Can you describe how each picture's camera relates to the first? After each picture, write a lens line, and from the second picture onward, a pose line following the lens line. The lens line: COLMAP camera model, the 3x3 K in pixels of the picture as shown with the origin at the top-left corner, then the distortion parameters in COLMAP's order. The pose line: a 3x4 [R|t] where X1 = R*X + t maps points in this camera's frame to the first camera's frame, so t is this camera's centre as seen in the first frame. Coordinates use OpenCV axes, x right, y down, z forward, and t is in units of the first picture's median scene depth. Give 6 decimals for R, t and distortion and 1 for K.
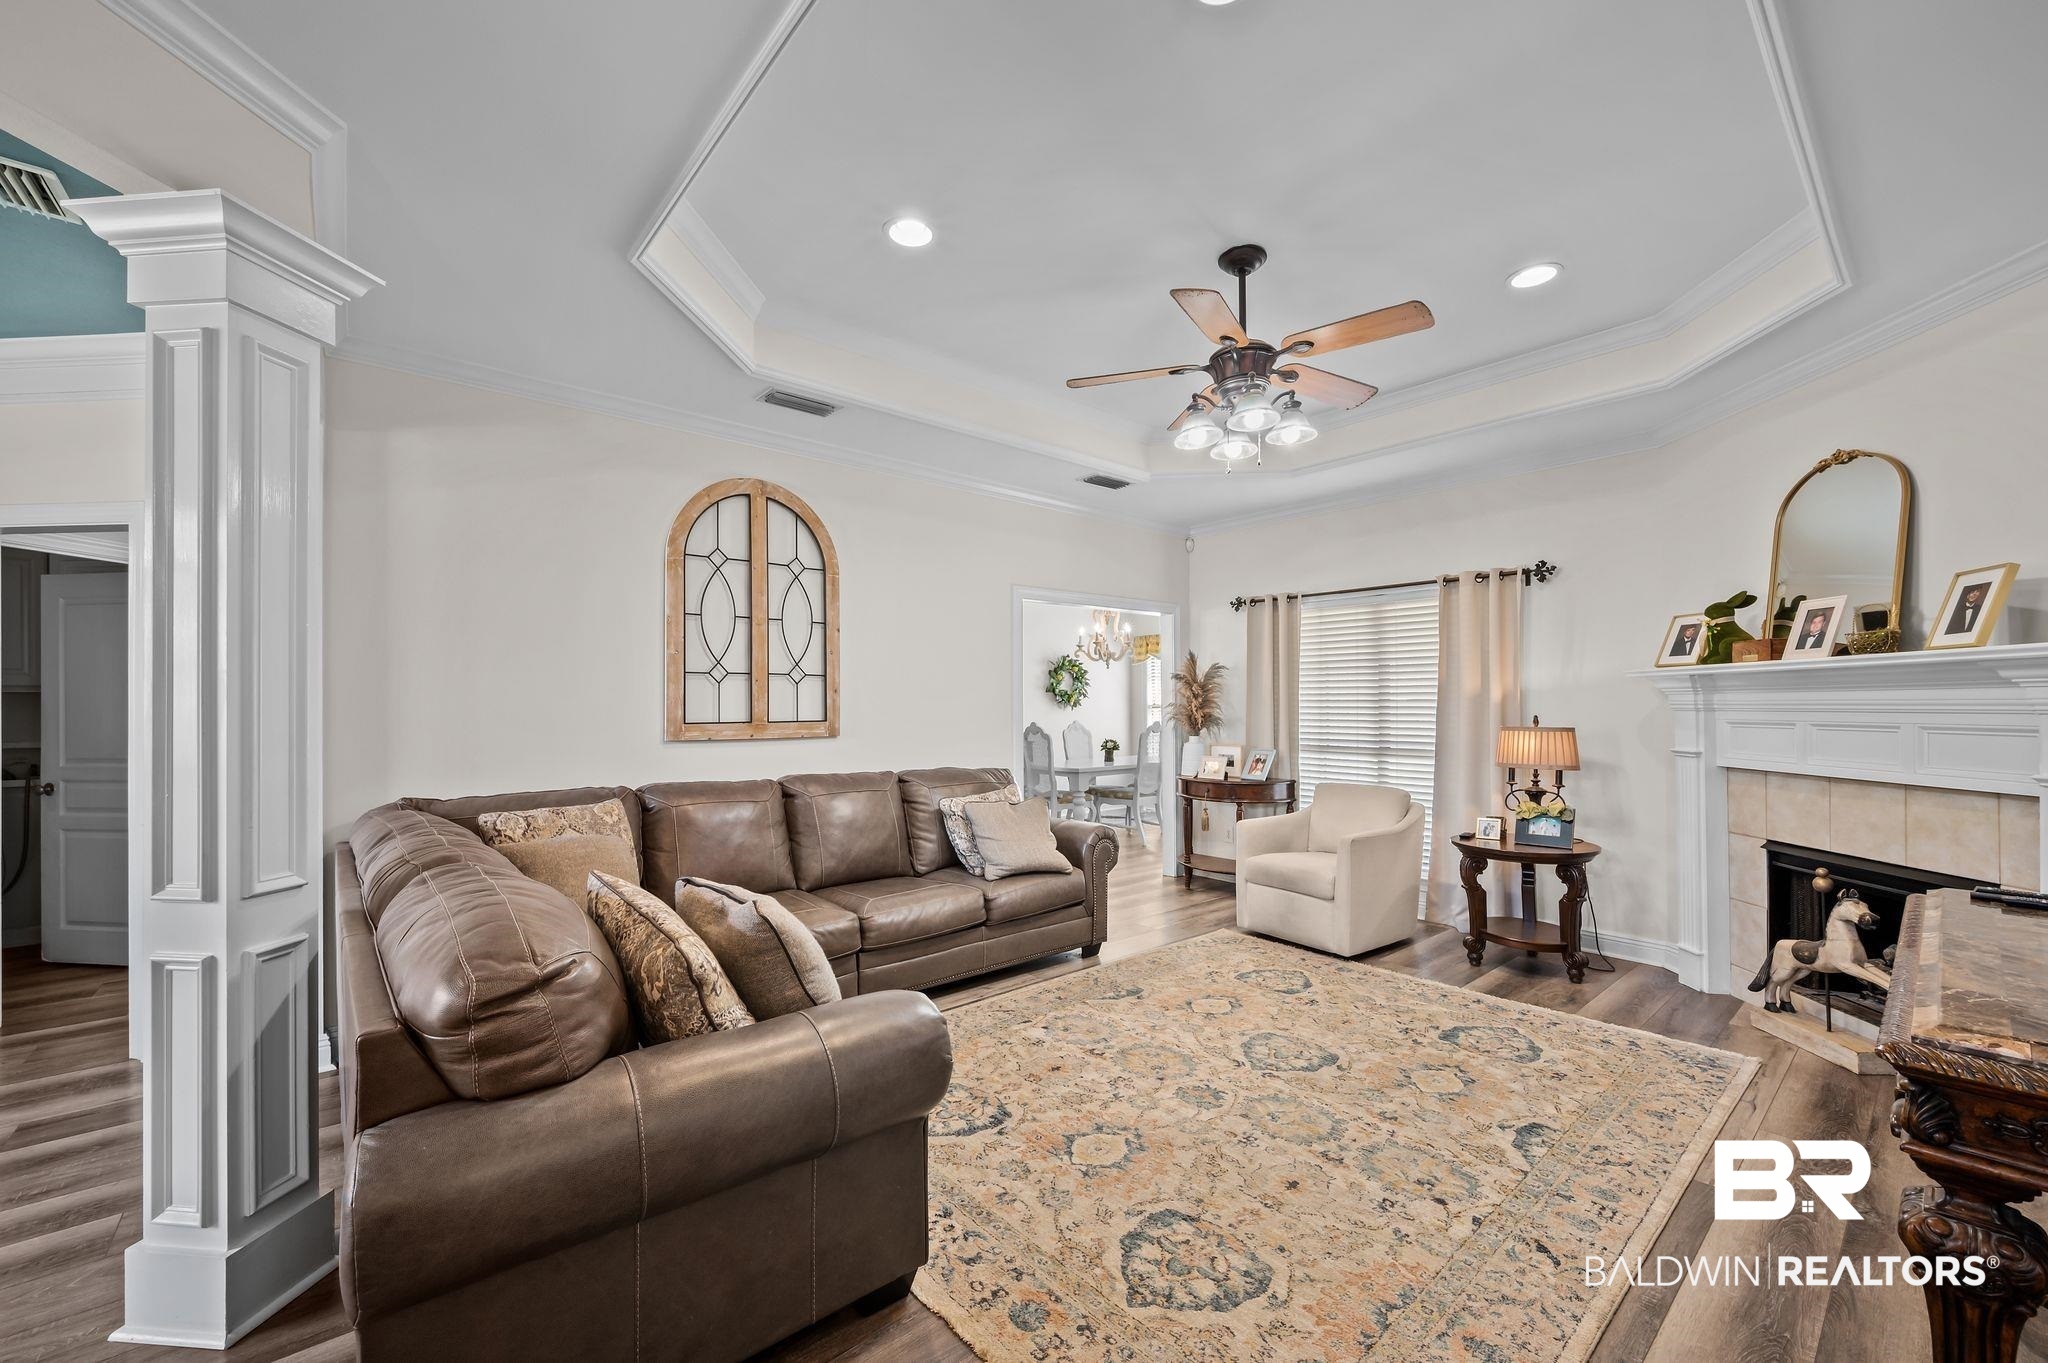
lens RADIAL K [[806.4, 0, 1031.2], [0, 806.4, 694.1], [0, 0, 1]] dist [-0.000919, -0.000557]
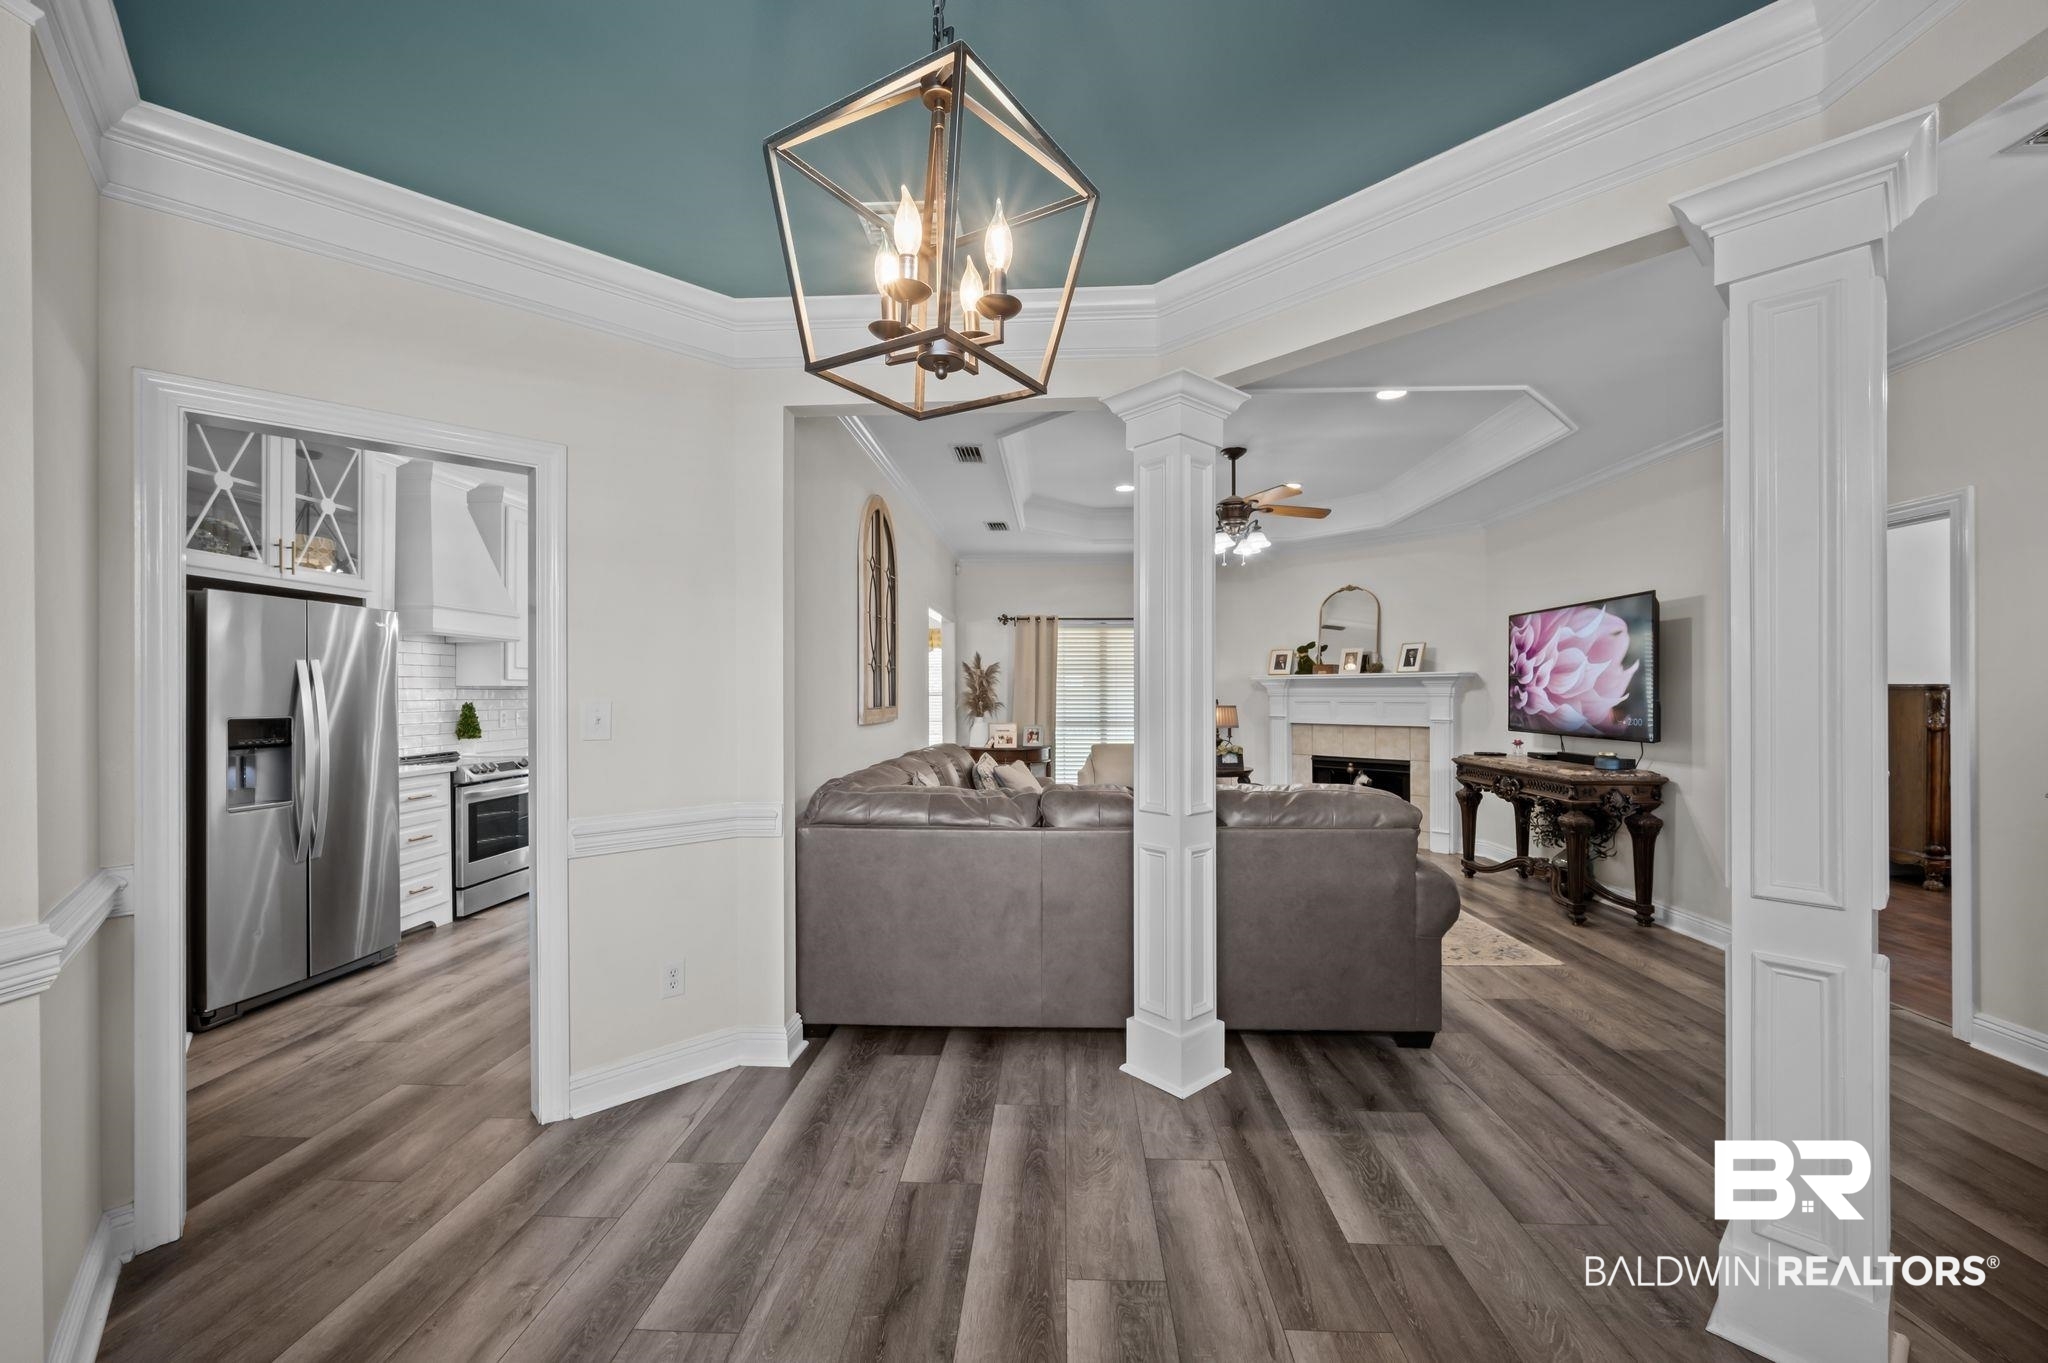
lens RADIAL K [[806.4, 0, 1030.0], [0, 806.4, 692.2], [0, 0, 1]] dist [-0.000919, -0.000557]
pose [[0.686098, 0.004545, 0.727495, -1.142098], [-0.011223, 0.999928, 0.004337, 0.008267], [-0.727422, -0.011140, 0.686100, 0.052546]]
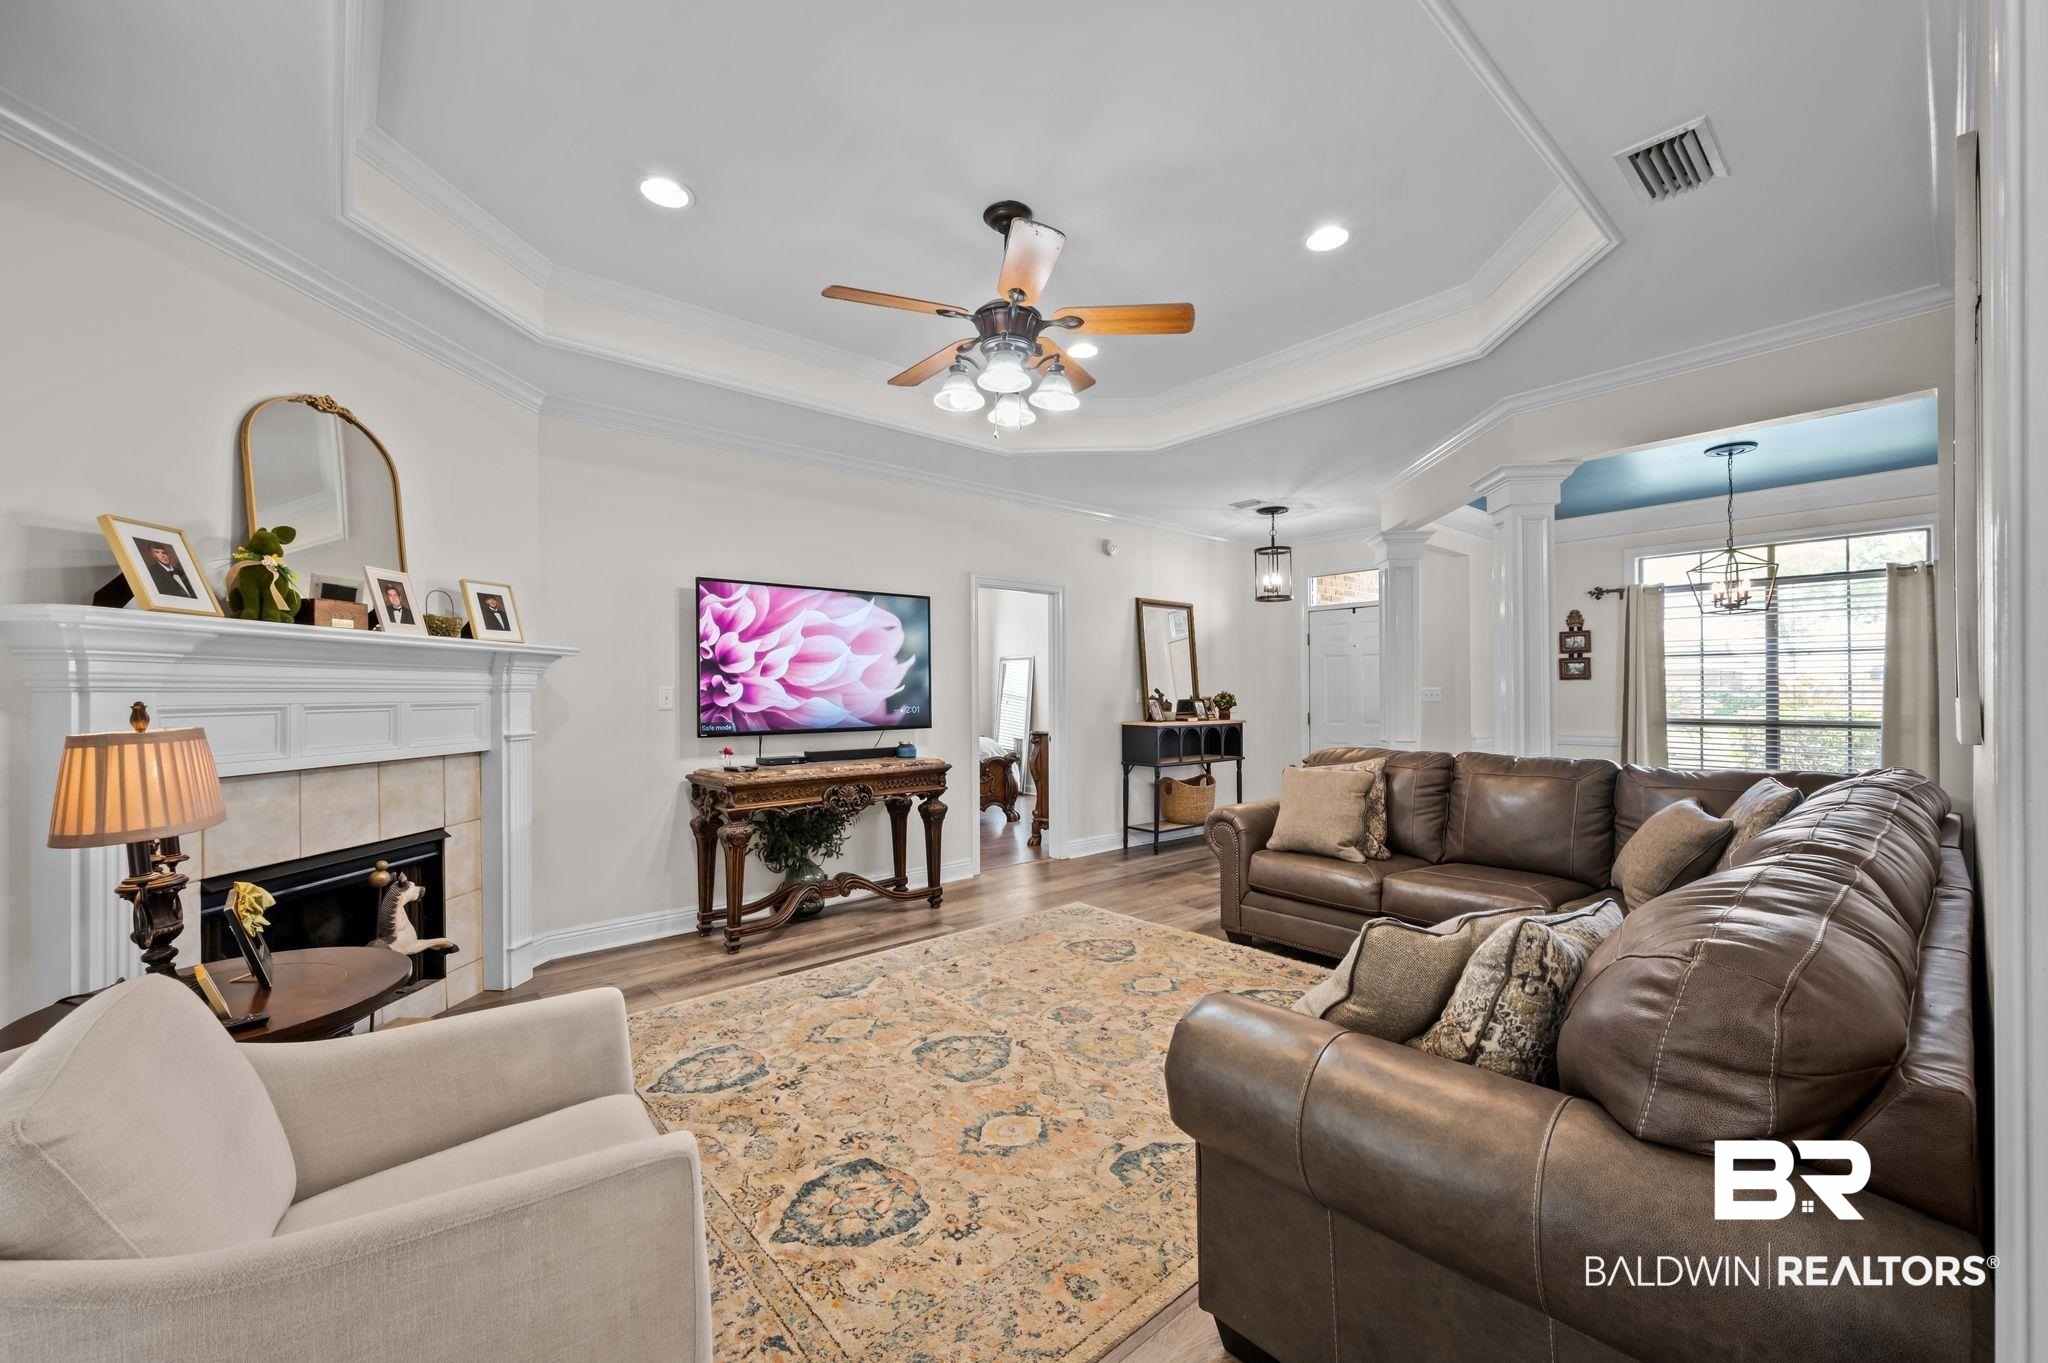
lens RADIAL K [[806.4, 0, 1031.0], [0, 806.4, 686.9], [0, 0, 1]] dist [-0.000919, -0.000557]
pose [[-0.999951, 0.009845, -0.000989, 0.195151], [0.009861, 0.999806, -0.017068, 0.032746], [0.000821, -0.017077, -0.999854, 1.595159]]
